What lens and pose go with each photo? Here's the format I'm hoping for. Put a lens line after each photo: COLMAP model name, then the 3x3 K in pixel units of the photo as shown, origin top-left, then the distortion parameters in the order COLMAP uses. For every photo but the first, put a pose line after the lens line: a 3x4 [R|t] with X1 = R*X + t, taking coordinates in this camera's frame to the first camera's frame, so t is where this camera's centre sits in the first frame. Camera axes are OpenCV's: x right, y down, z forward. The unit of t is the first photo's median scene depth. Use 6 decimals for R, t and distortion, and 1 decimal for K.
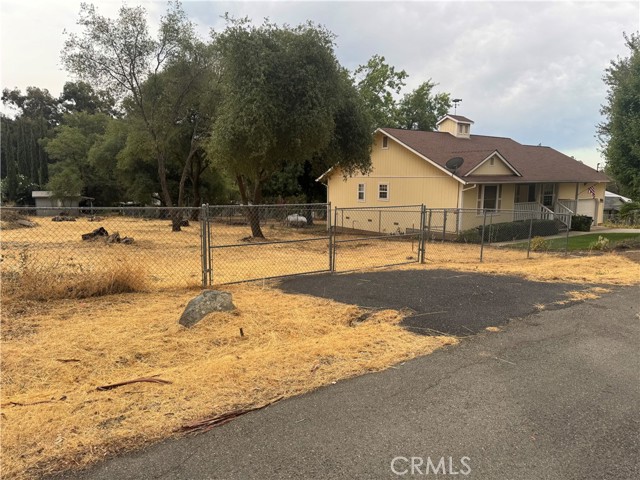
lens RADIAL K [[449.0, 0, 322.7], [0, 449.0, 244.5], [0, 0, 1]] dist [0.065673, -0.082948]
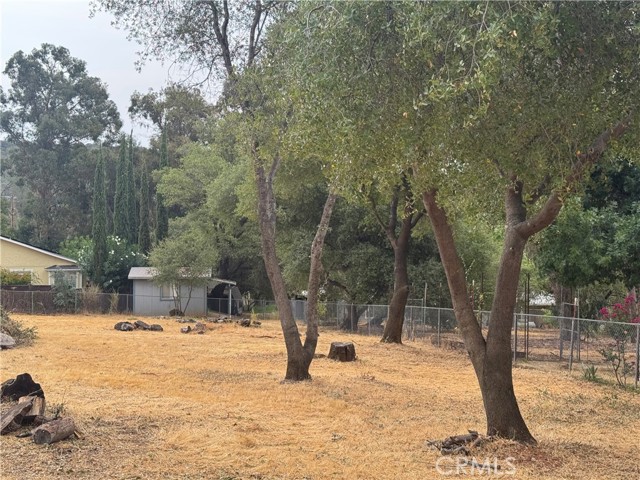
lens RADIAL K [[890.9, 0, 320.0], [0, 890.9, 240.0], [0, 0, 1]] dist [0.112326, 0.003755]
pose [[0.908975, -0.004347, -0.416827, -0.007016], [-0.058909, 0.988571, -0.138773, -0.017242], [0.412666, 0.150696, 0.898330, 0.152800]]
